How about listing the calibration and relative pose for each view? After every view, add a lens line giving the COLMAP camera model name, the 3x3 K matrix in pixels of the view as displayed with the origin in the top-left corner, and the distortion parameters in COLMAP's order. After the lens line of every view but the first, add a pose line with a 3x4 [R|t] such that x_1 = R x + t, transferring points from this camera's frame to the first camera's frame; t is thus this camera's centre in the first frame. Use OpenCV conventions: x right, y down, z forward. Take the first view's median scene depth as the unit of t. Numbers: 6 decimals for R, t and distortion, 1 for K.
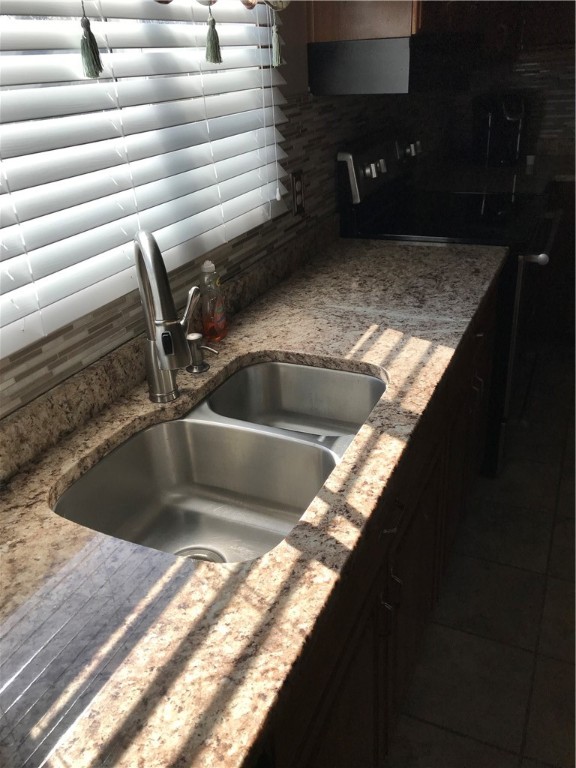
lens RADIAL K [[624.7, 0, 286.7], [0, 624.7, 385.5], [0, 0, 1]] dist [0.007314, 0.007316]
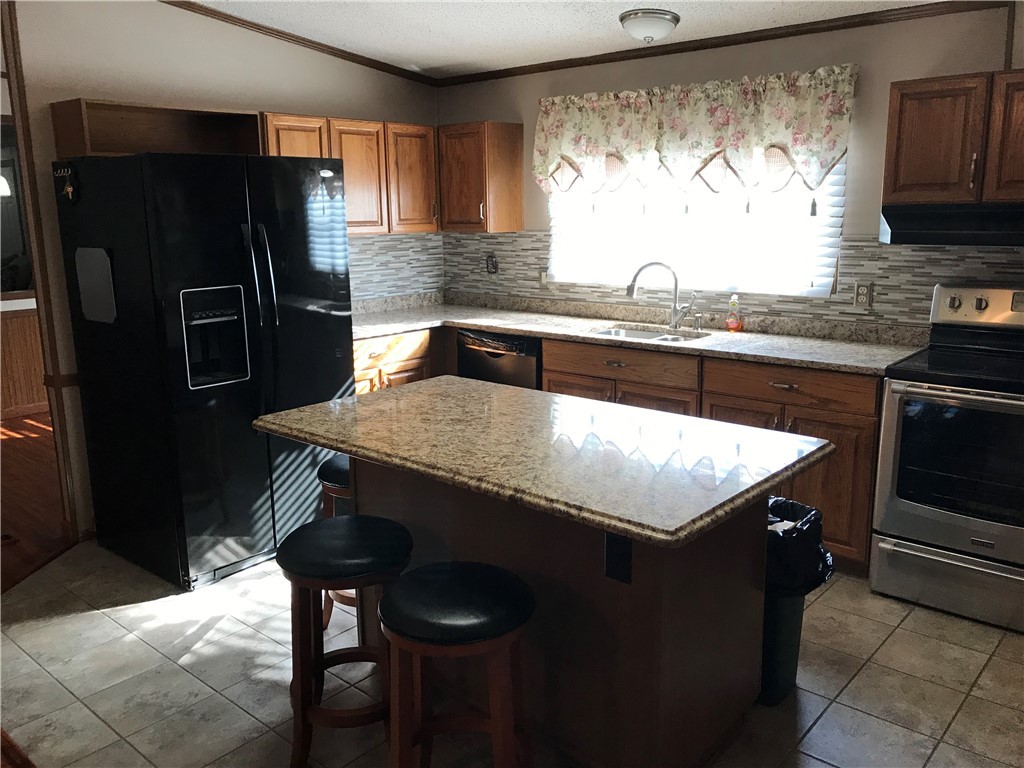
lens RADIAL K [[832.9, 0, 501.4], [0, 832.9, 382.7], [0, 0, 1]] dist [0.007314, 0.007316]
pose [[-0.267682, 0.273646, -0.923831, 2.539564], [-0.411138, 0.834706, 0.366375, -0.595313], [0.871385, 0.477894, -0.110930, 0.659205]]
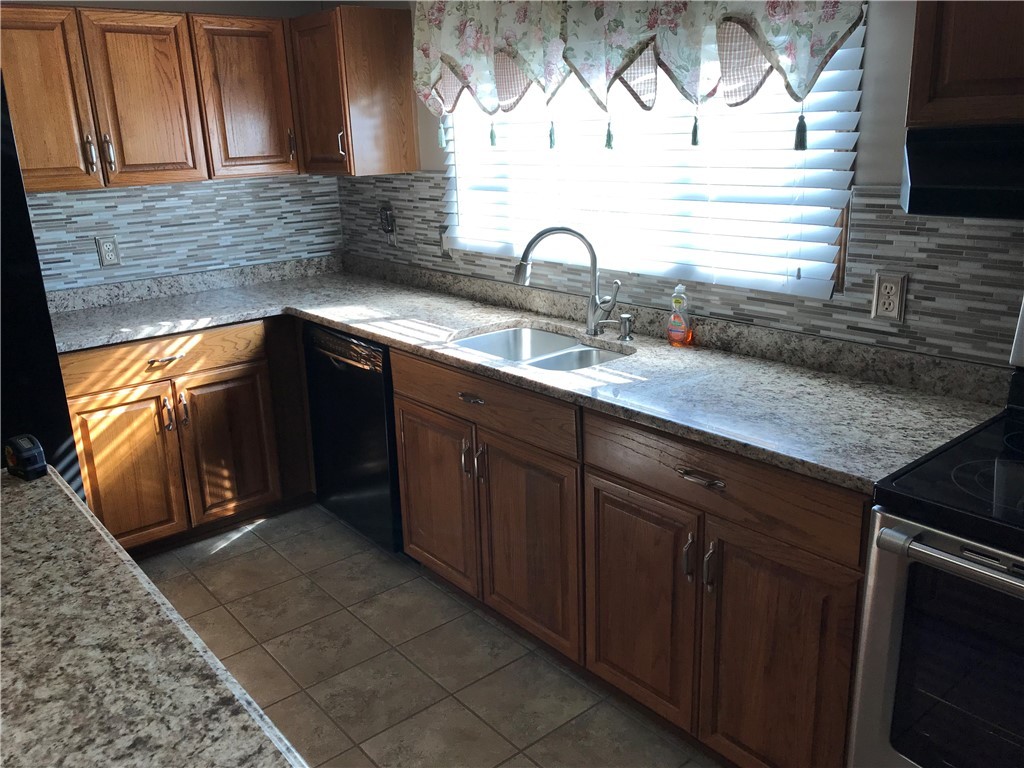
lens RADIAL K [[832.9, 0, 501.7], [0, 832.9, 375.1], [0, 0, 1]] dist [0.007314, 0.007316]
pose [[-0.416270, 0.339921, -0.843311, 1.371822], [-0.356770, 0.792043, 0.495362, -0.683315], [0.836322, 0.507072, -0.208430, 1.001623]]
